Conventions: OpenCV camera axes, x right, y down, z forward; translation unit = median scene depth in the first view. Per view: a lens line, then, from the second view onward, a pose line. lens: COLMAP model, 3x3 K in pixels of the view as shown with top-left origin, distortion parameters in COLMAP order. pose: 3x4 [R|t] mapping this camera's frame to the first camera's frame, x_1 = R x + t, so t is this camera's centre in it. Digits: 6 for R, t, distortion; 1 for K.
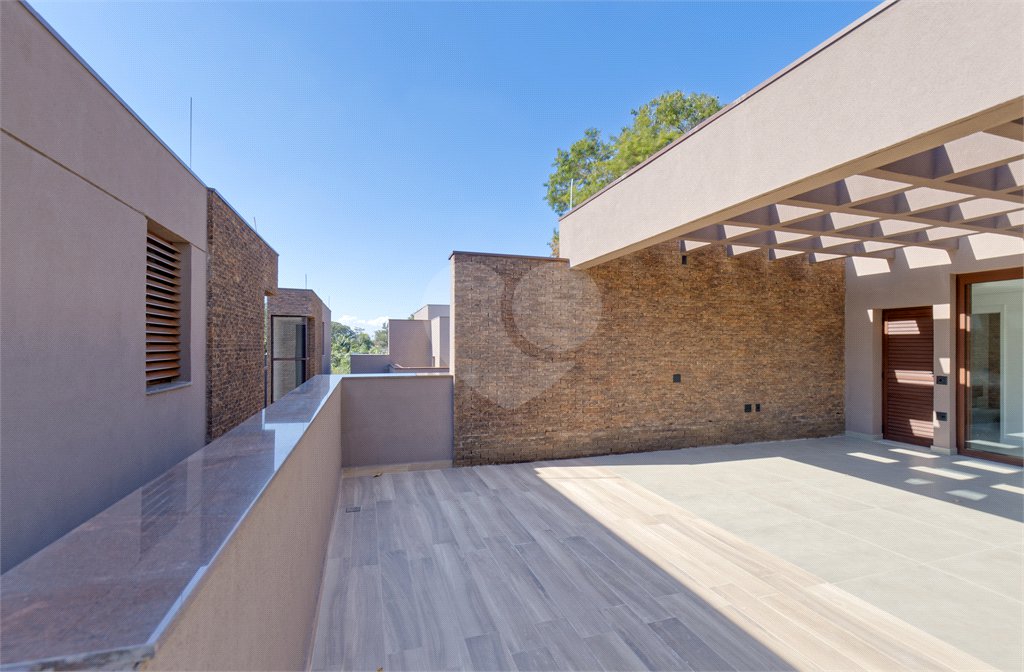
lens RADIAL K [[491.4, 0, 513.6], [0, 491.4, 341.4], [0, 0, 1]] dist [0.058321, -0.003957]
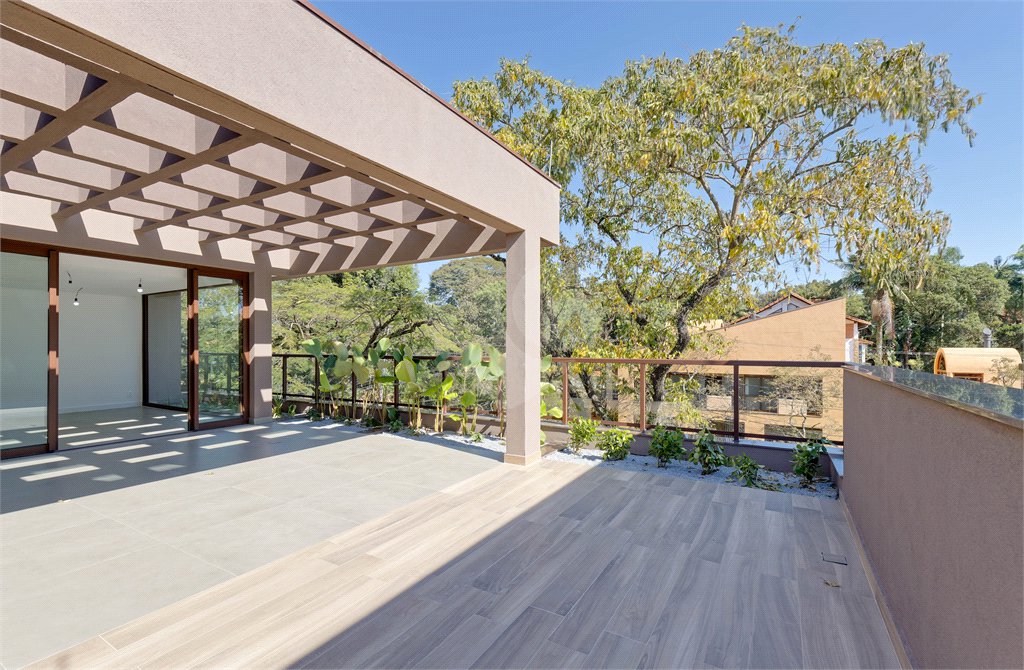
lens RADIAL K [[491.4, 0, 505.5], [0, 491.4, 353.0], [0, 0, 1]] dist [0.058321, -0.003957]
pose [[-0.696257, -0.008169, 0.717746, -0.485419], [-0.013279, 0.999911, -0.001501, 0.089749], [-0.717670, -0.010576, -0.696303, 1.806857]]
